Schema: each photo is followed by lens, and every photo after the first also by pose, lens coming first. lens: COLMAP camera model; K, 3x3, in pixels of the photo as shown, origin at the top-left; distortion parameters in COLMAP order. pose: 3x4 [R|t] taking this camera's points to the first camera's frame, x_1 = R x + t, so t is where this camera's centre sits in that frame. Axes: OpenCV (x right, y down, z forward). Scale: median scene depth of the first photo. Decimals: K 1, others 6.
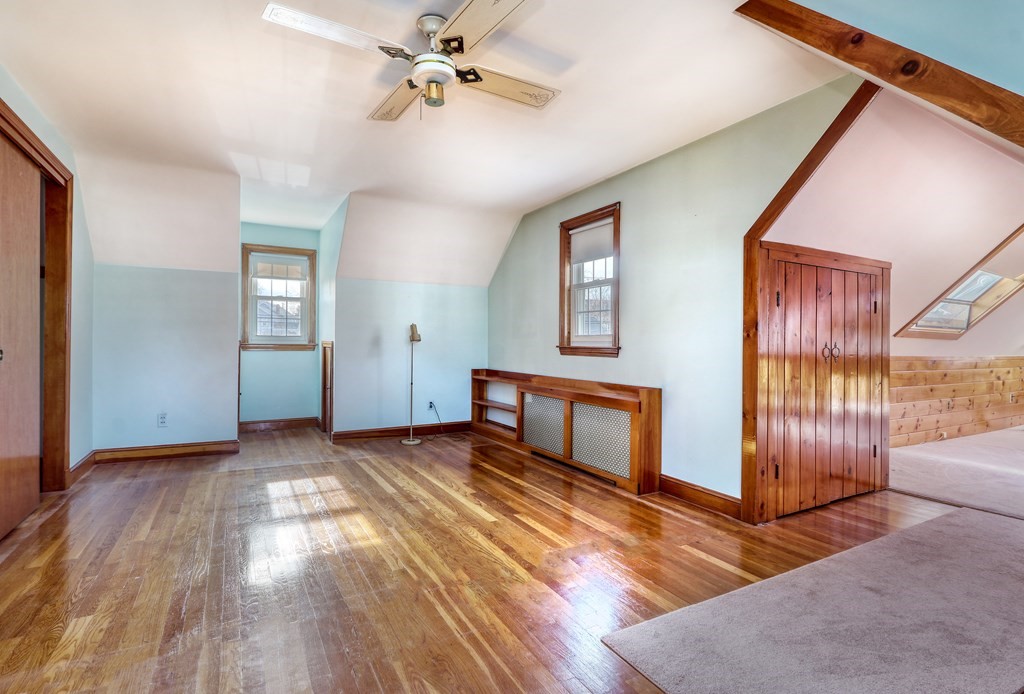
lens RADIAL K [[485.2, 0, 508.5], [0, 485.2, 341.5], [0, 0, 1]] dist [-0.001119, -0.000296]
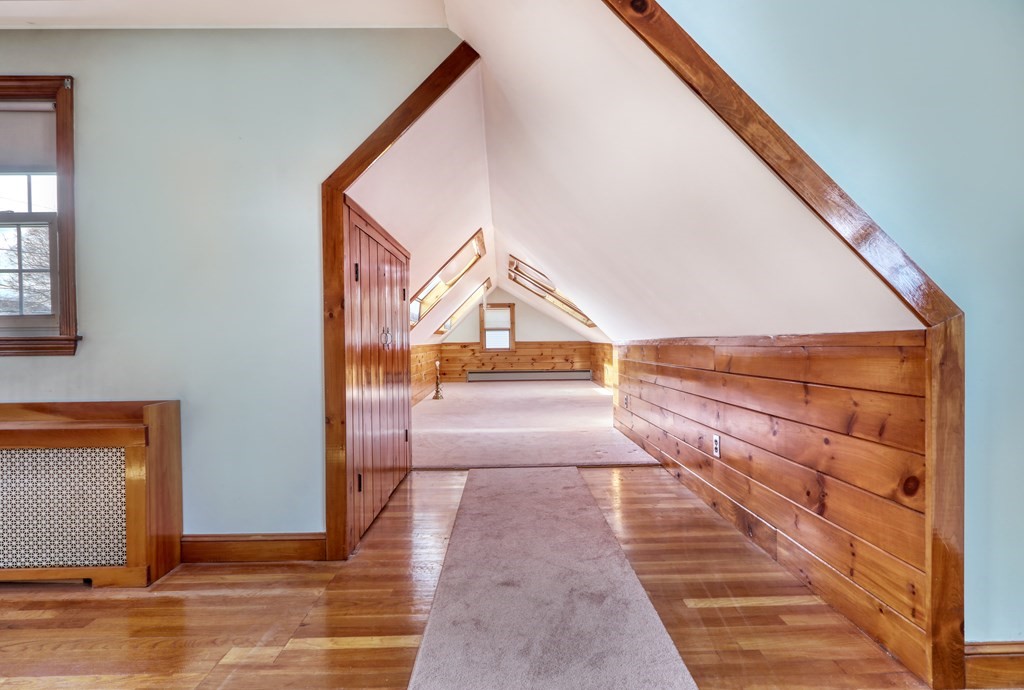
lens RADIAL K [[483.4, 0, 512.0], [0, 483.4, 345.0], [0, 0, 1]] dist [0.000059, -0.000668]
pose [[0.467512, -0.022394, 0.883703, -0.036358], [0.012728, 0.999746, 0.018601, 0.019173], [-0.883895, 0.002552, 0.467678, 0.327704]]
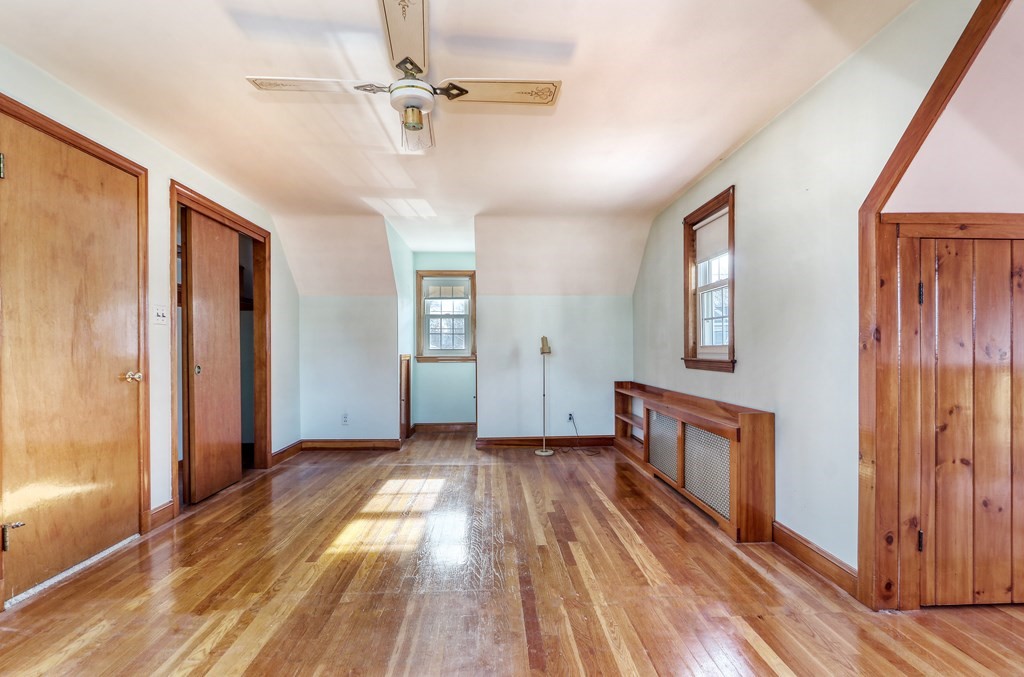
lens RADIAL K [[479.7, 0, 515.1], [0, 479.7, 352.0], [0, 0, 1]] dist [-0.001201, -0.001005]
pose [[0.899491, -0.010376, -0.436816, 0.279958], [0.012905, 0.999913, 0.002823, -0.011387], [0.436749, -0.008176, 0.899546, 0.107550]]
